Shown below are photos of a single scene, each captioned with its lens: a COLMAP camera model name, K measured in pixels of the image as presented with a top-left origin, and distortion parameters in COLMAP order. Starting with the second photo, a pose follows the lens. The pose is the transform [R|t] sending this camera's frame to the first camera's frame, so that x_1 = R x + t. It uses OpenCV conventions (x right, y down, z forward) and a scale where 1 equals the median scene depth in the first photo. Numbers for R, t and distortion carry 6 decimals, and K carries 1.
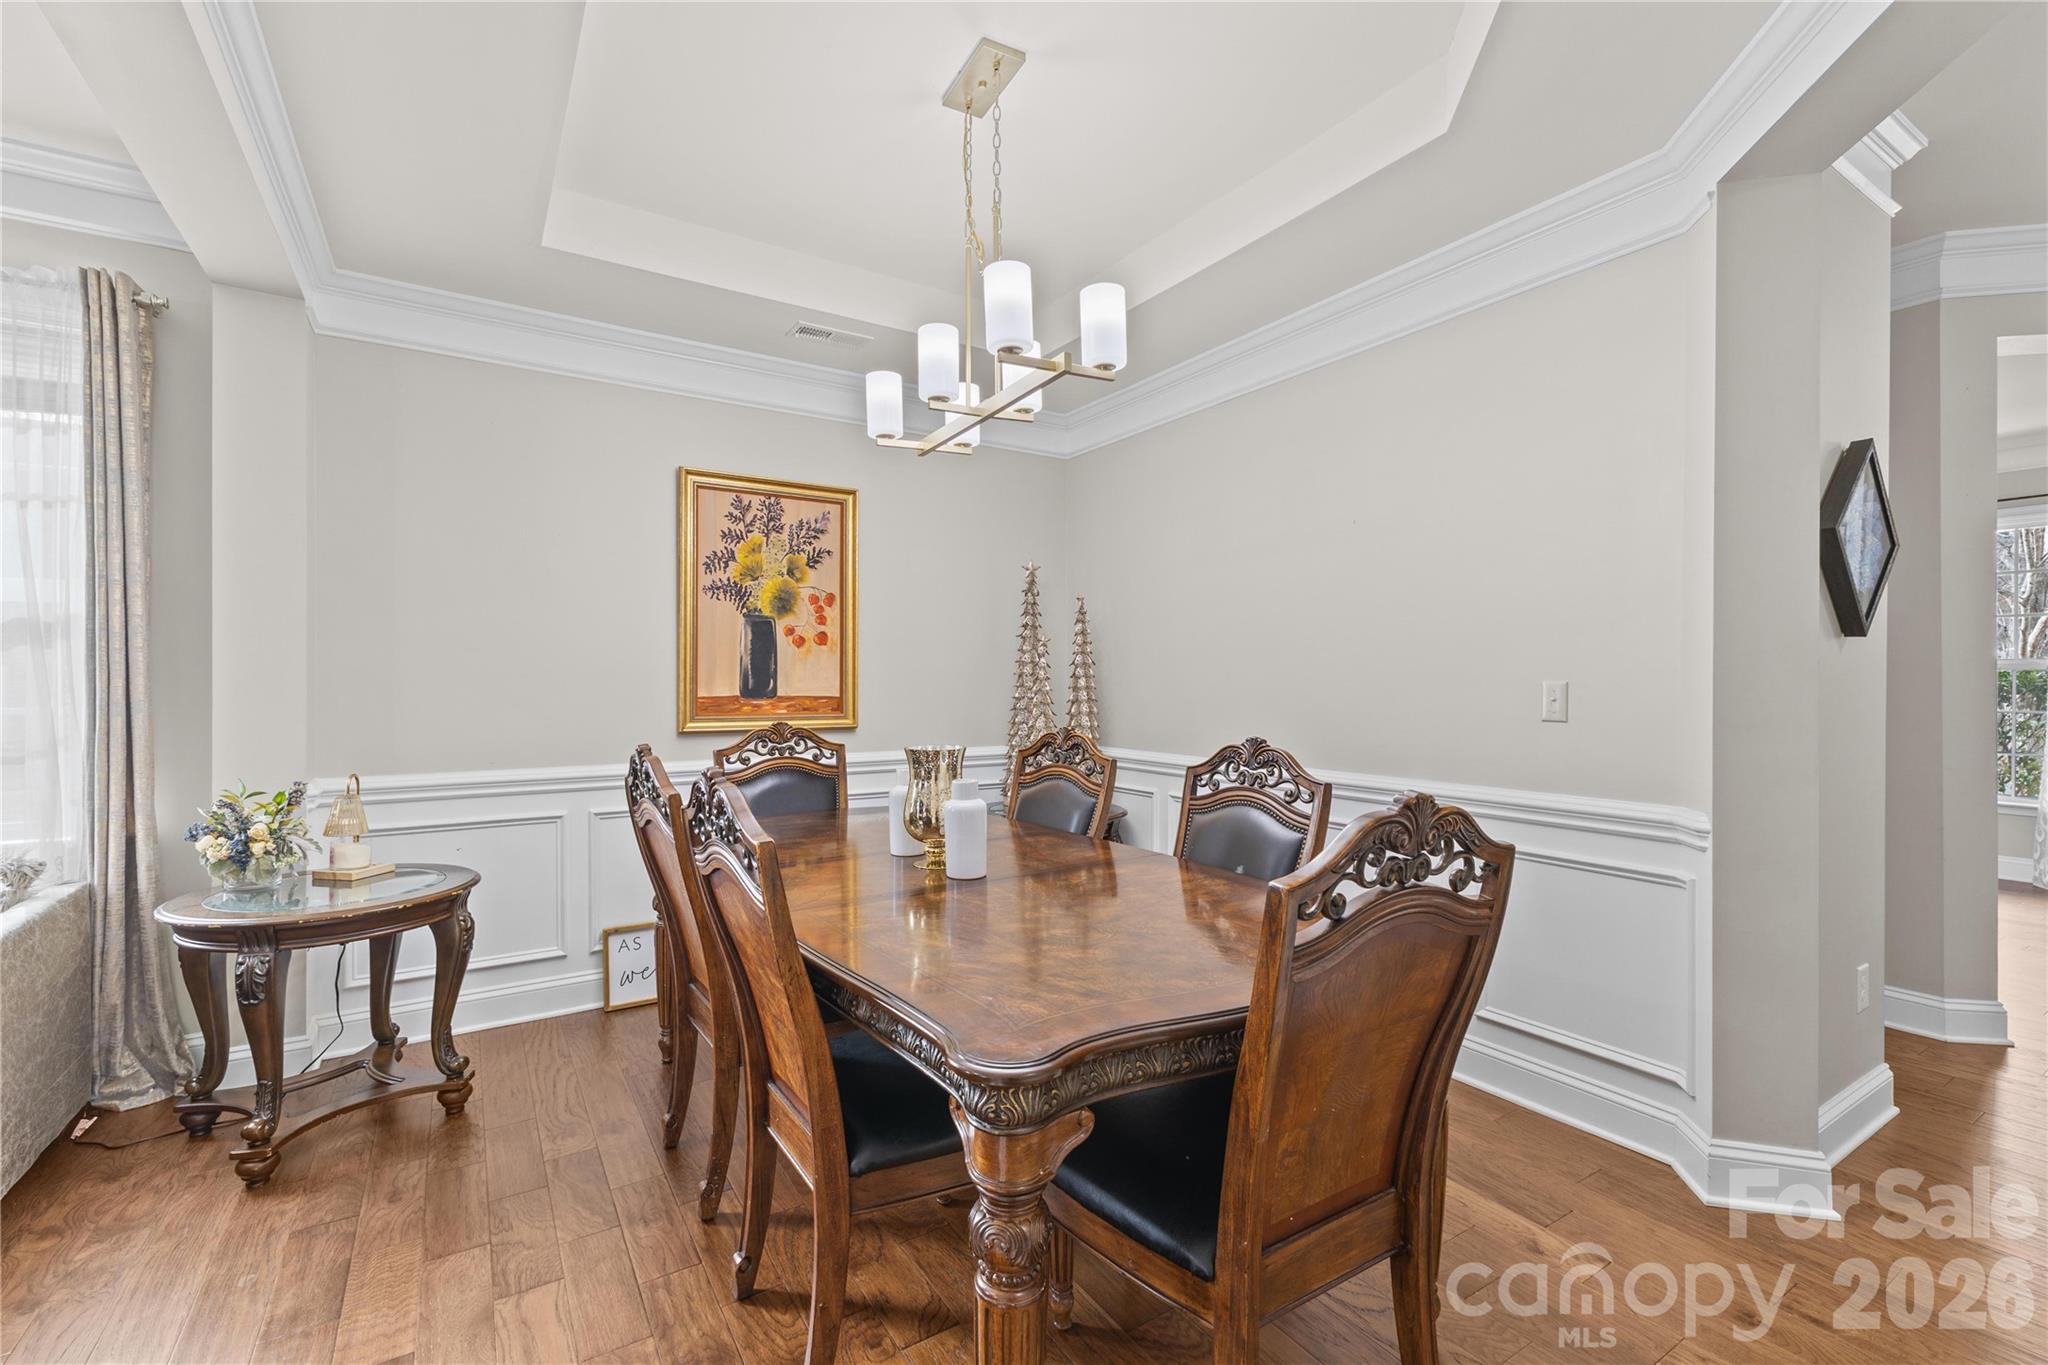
lens RADIAL K [[875.7, 0, 1024.0], [0, 875.7, 675.6], [0, 0, 1]] dist [0.004851, 0.000337]
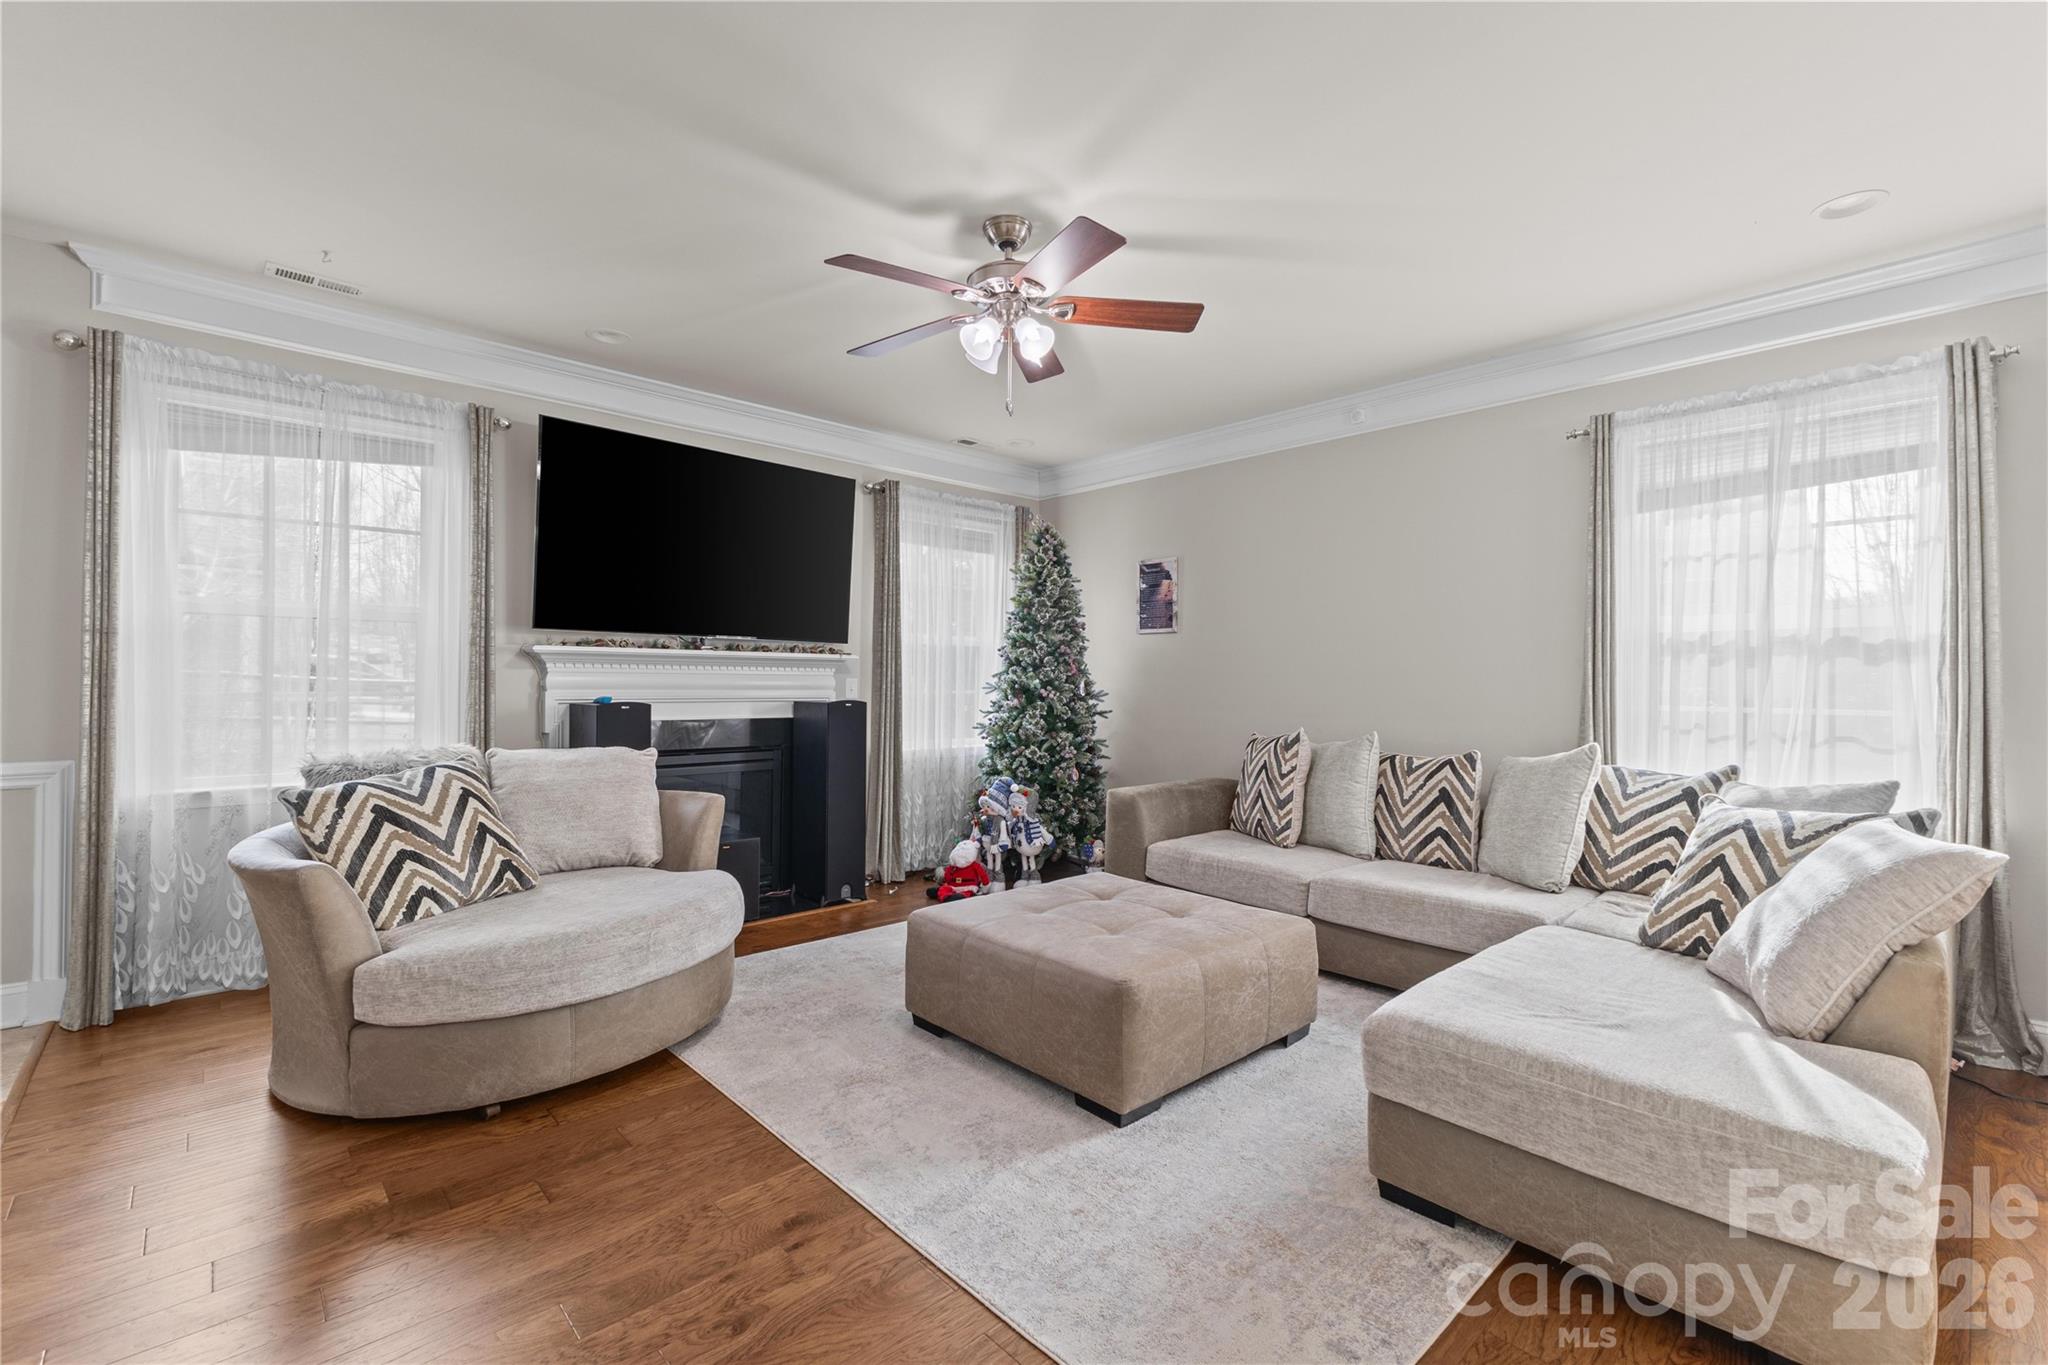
lens RADIAL K [[875.7, 0, 1024.0], [0, 875.7, 675.6], [0, 0, 1]] dist [0.004851, 0.000337]
pose [[0.181384, -0.004958, -0.983400, -0.082338], [-0.003124, 0.999979, -0.005617, -0.001938], [0.983407, 0.004091, 0.181364, -0.306377]]
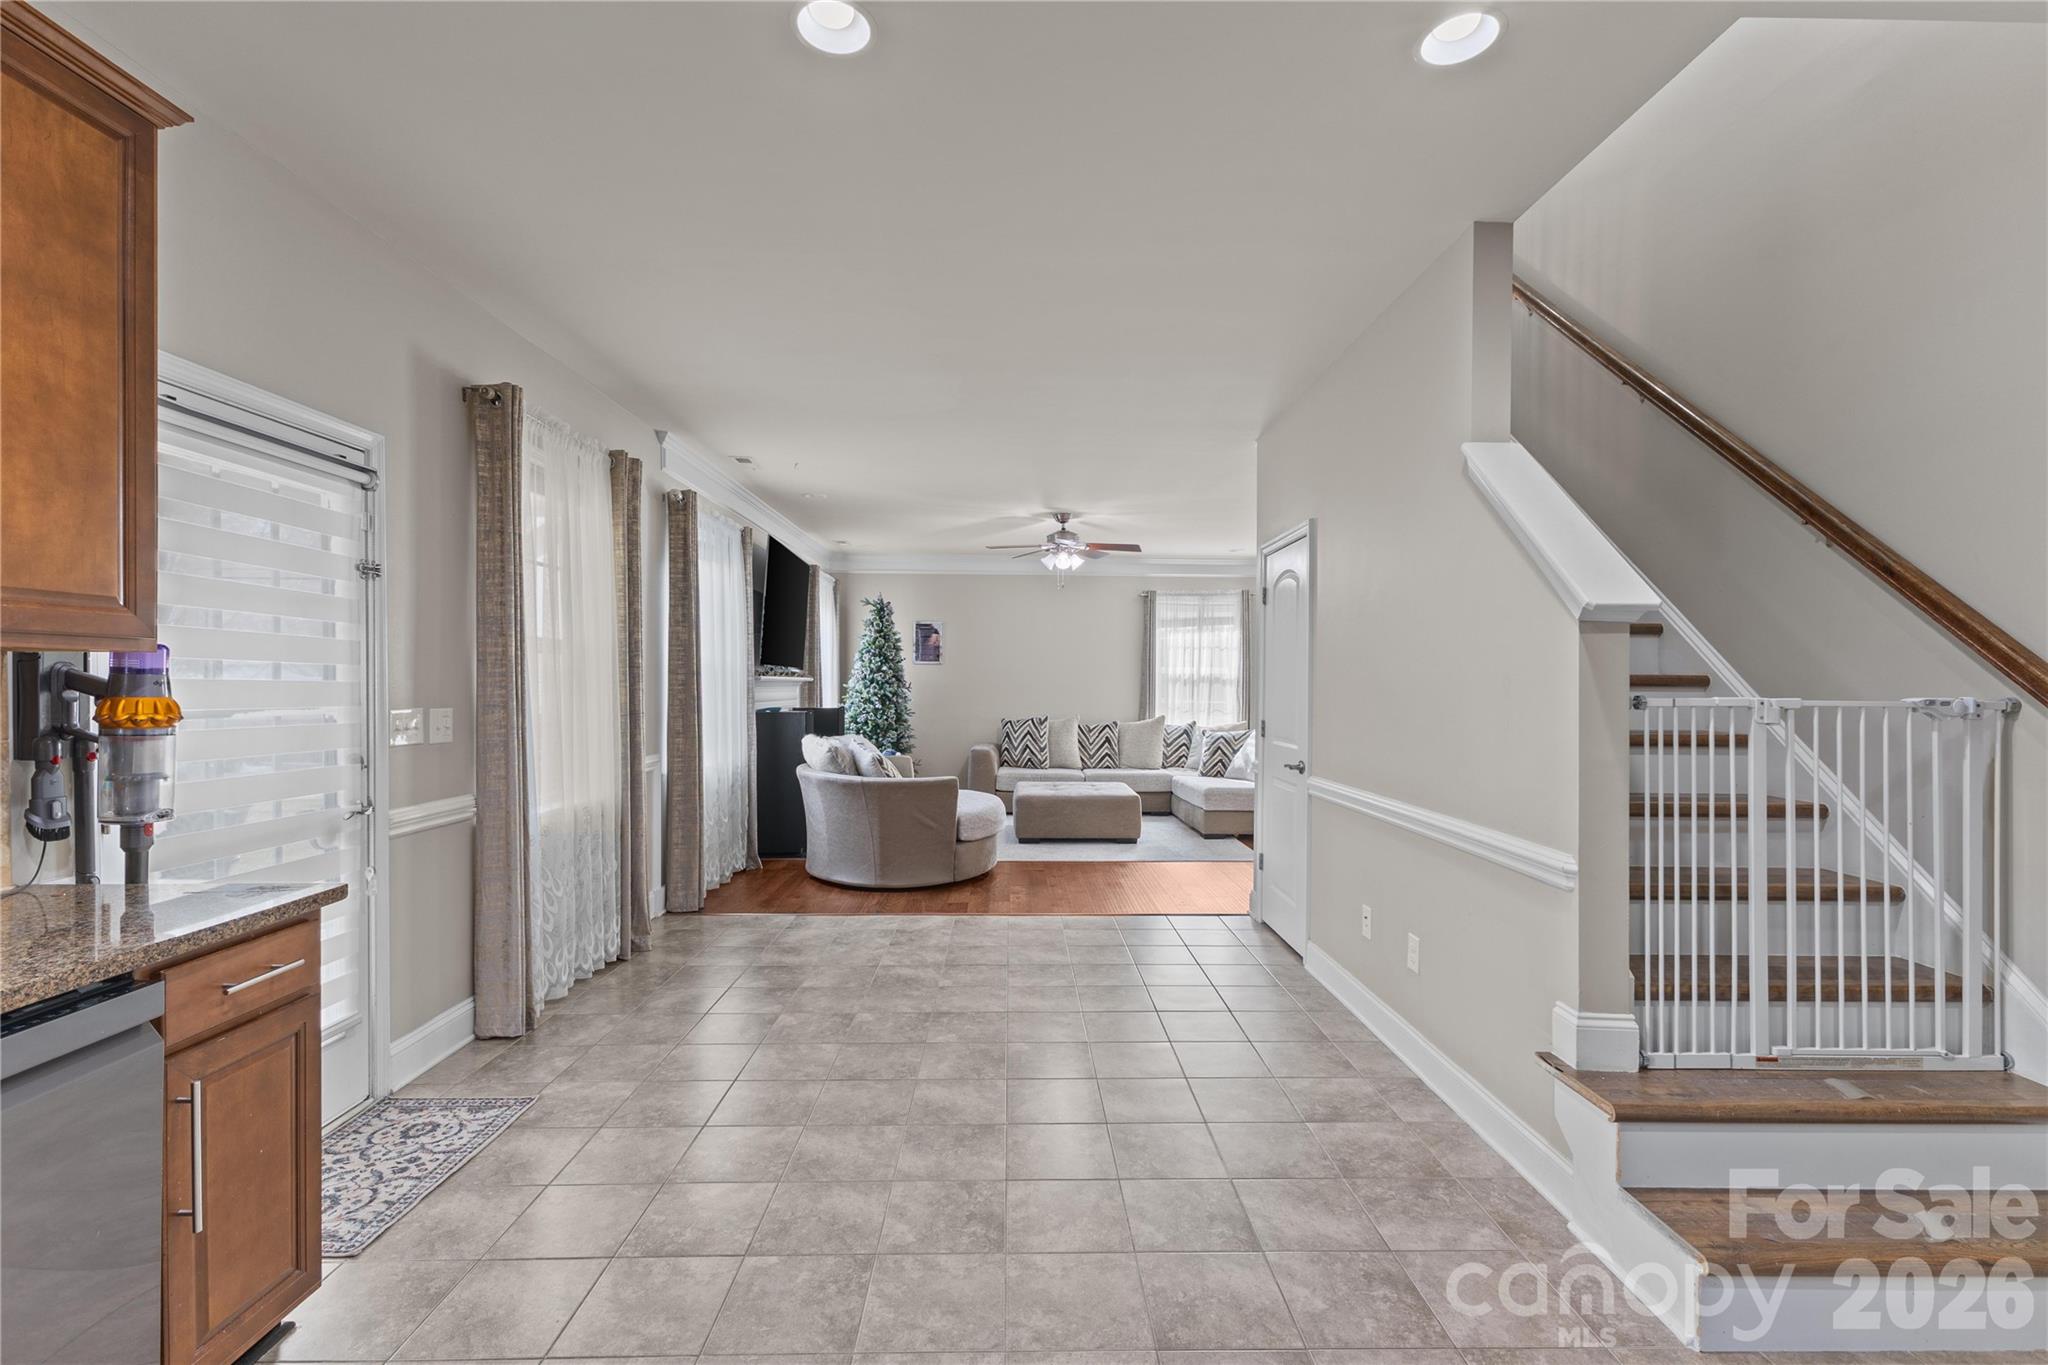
lens RADIAL K [[886.9, 0, 1026.5], [0, 886.9, 687.8], [0, 0, 1]] dist [0.005950, 0.000680]
pose [[0.853917, 0.007783, -0.520351, 0.120345], [-0.003446, 0.999951, 0.009302, -0.039689], [0.520398, -0.006150, 0.853902, -1.986603]]
